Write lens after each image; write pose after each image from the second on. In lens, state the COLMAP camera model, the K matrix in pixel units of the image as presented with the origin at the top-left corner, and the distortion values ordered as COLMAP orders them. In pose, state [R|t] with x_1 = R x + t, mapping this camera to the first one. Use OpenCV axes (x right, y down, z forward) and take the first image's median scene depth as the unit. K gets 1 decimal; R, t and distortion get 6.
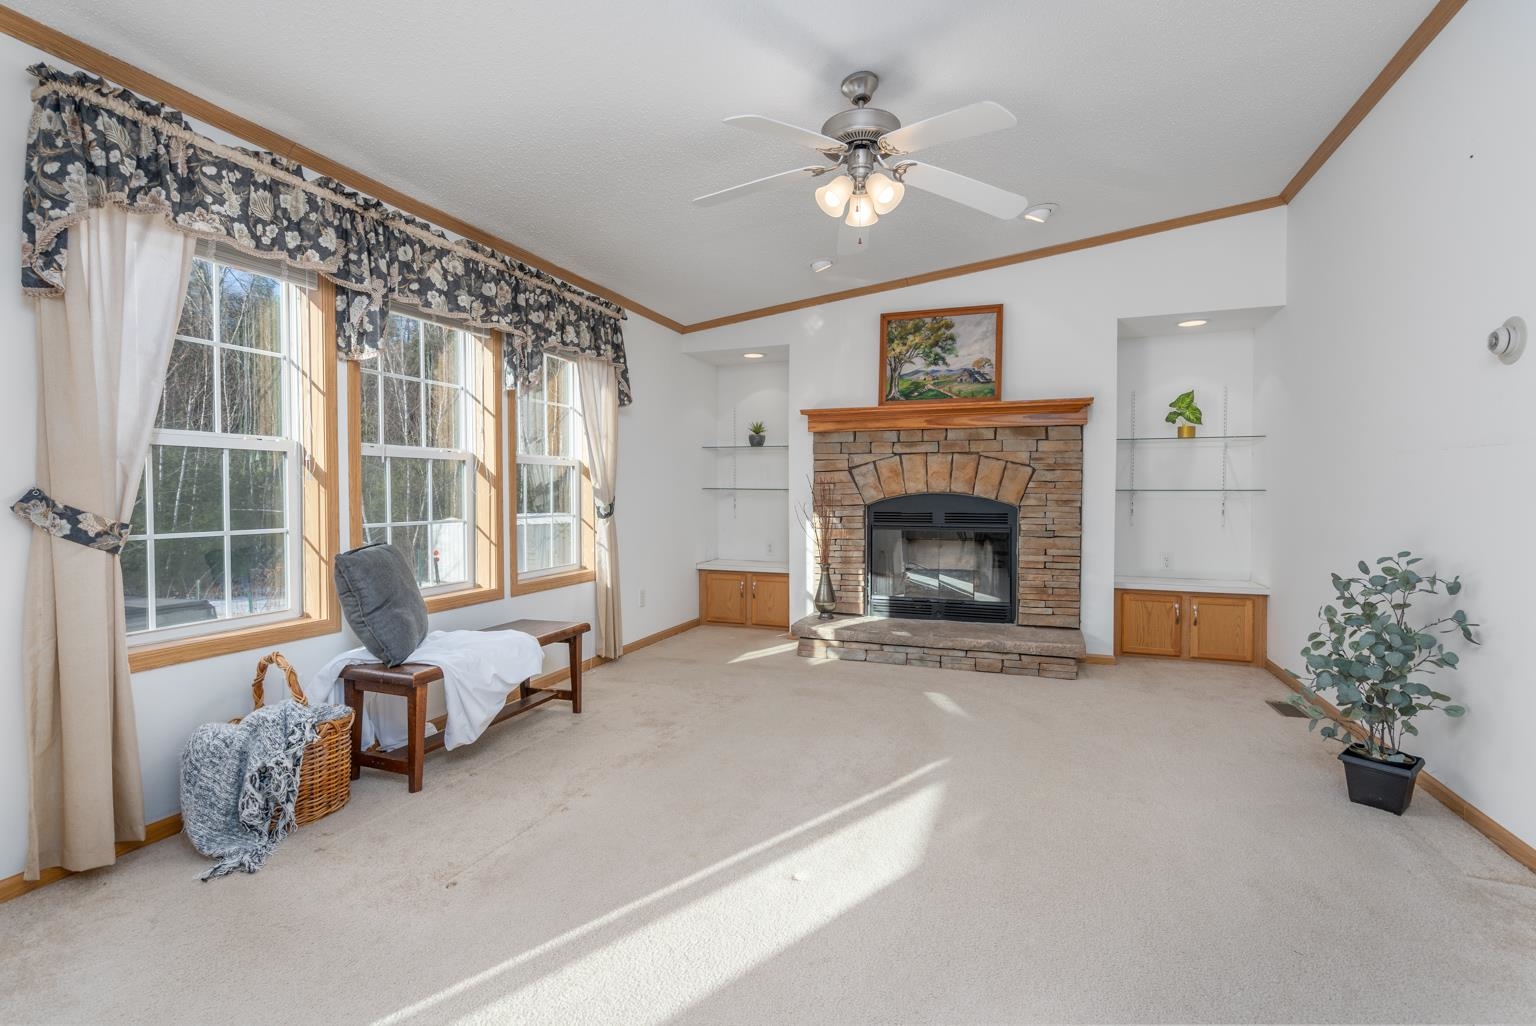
lens RADIAL K [[704.7, 0, 777.4], [0, 704.7, 504.9], [0, 0, 1]] dist [-0.002270, 0.002944]
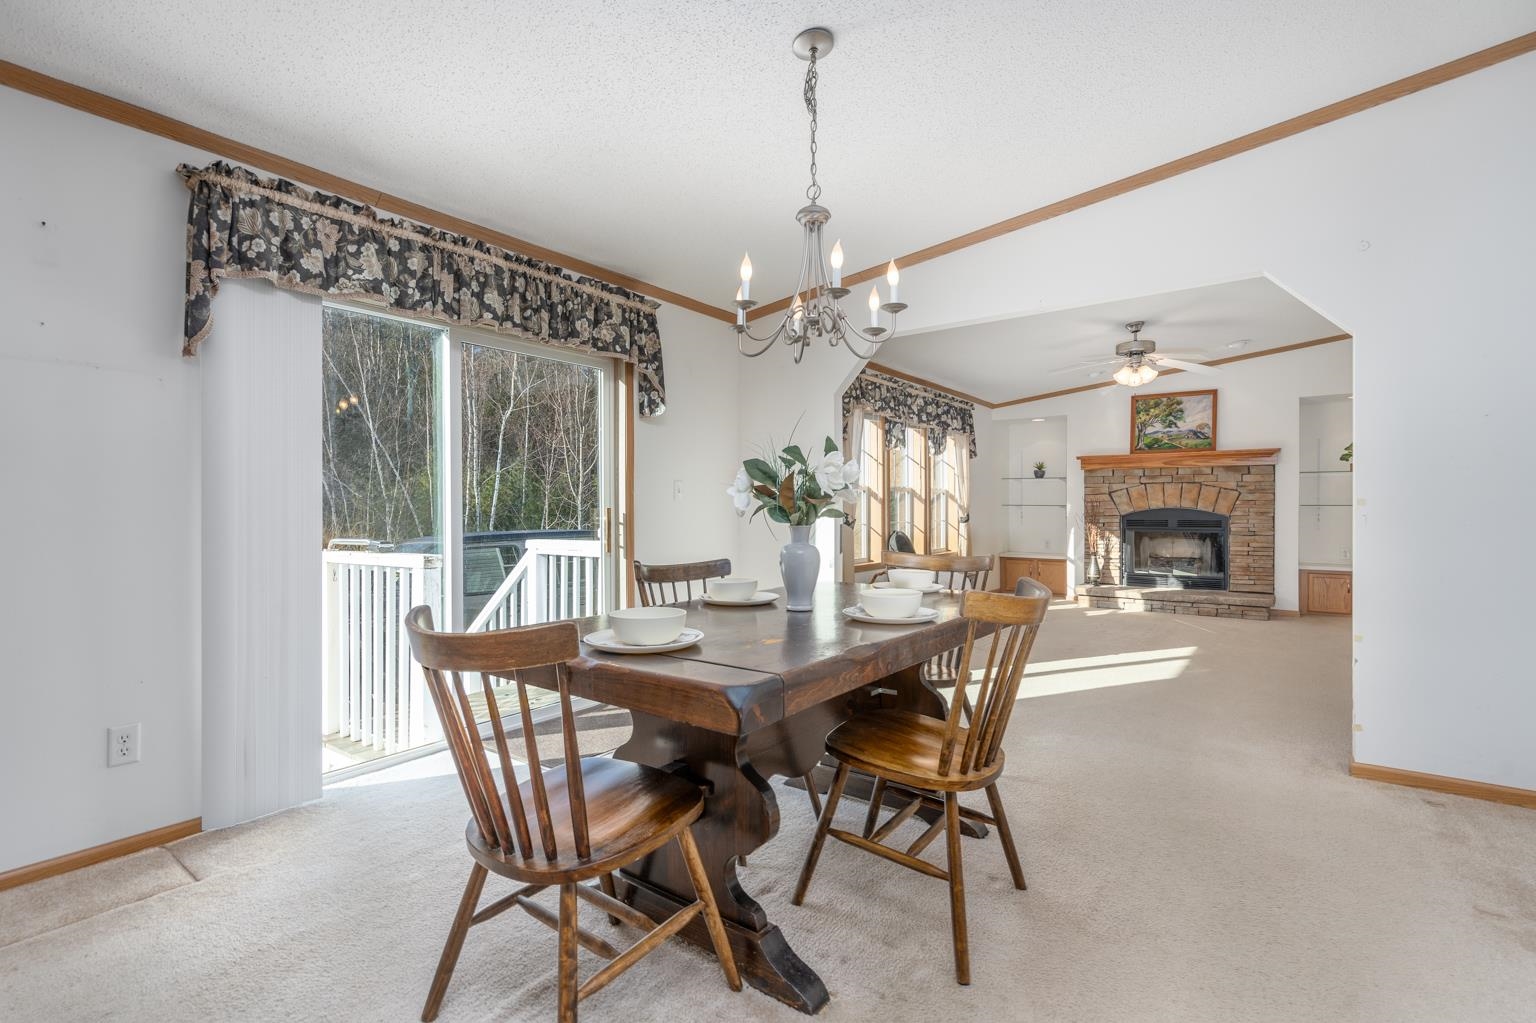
lens RADIAL K [[704.7, 0, 768.5], [0, 704.7, 507.7], [0, 0, 1]] dist [-0.002270, 0.002944]
pose [[0.959628, -0.001306, -0.281268, -0.207127], [-0.003888, 0.999832, -0.017906, 0.015830], [0.281244, 0.018277, 0.959462, -0.813203]]
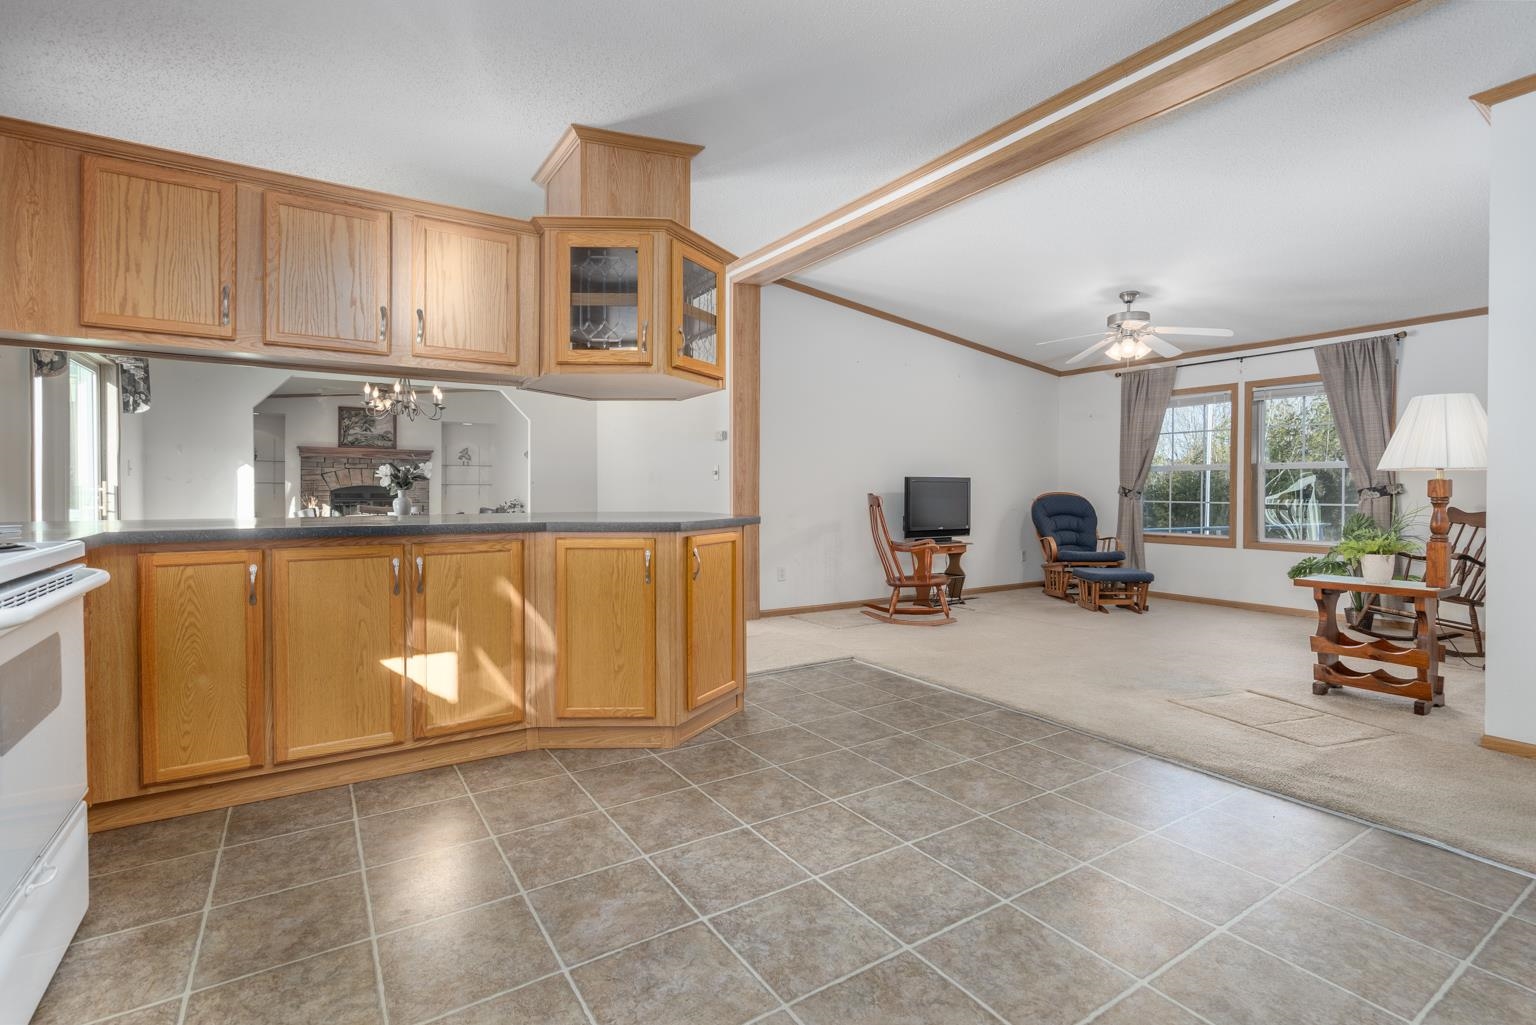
lens RADIAL K [[704.7, 0, 746.6], [0, 704.7, 493.1], [0, 0, 1]] dist [-0.002270, 0.002944]
pose [[0.611466, -0.005561, 0.791251, -0.900060], [0.013677, 0.999900, -0.003543, 0.036286], [-0.791152, 0.012988, 0.611481, -1.512858]]
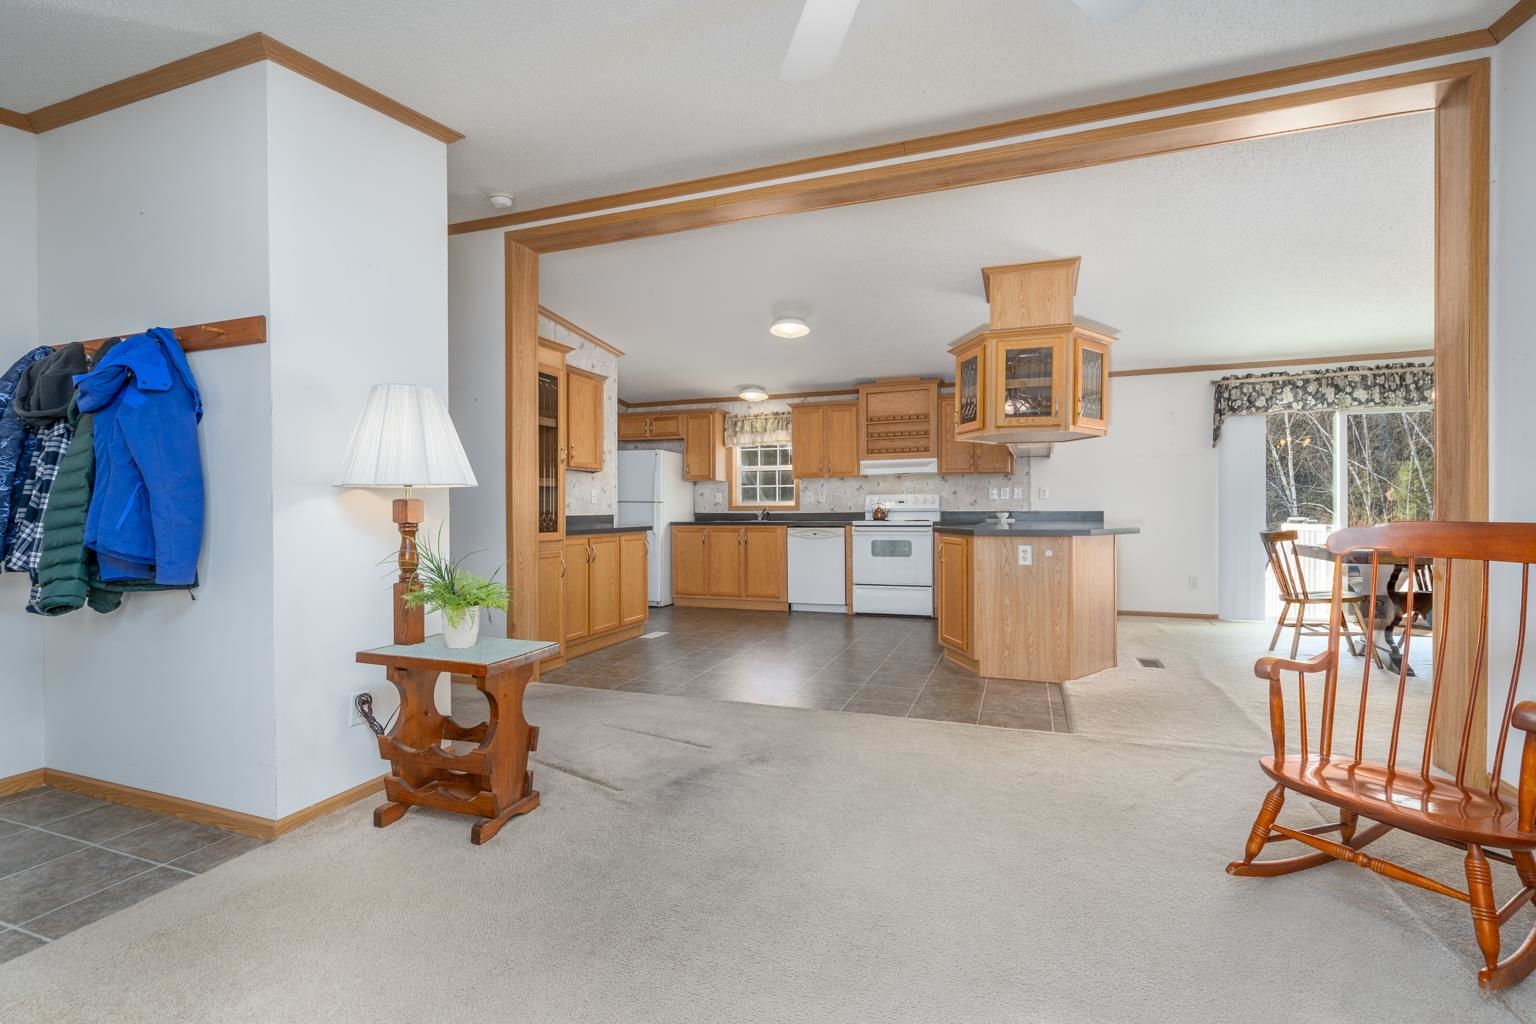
lens RADIAL K [[704.7, 0, 755.0], [0, 704.7, 512.8], [0, 0, 1]] dist [-0.002270, 0.002944]
pose [[-0.008344, 0.008153, -0.999932, 0.677680], [-0.012593, 0.999887, 0.008258, 0.029907], [0.999886, 0.012661, -0.008240, -1.357880]]
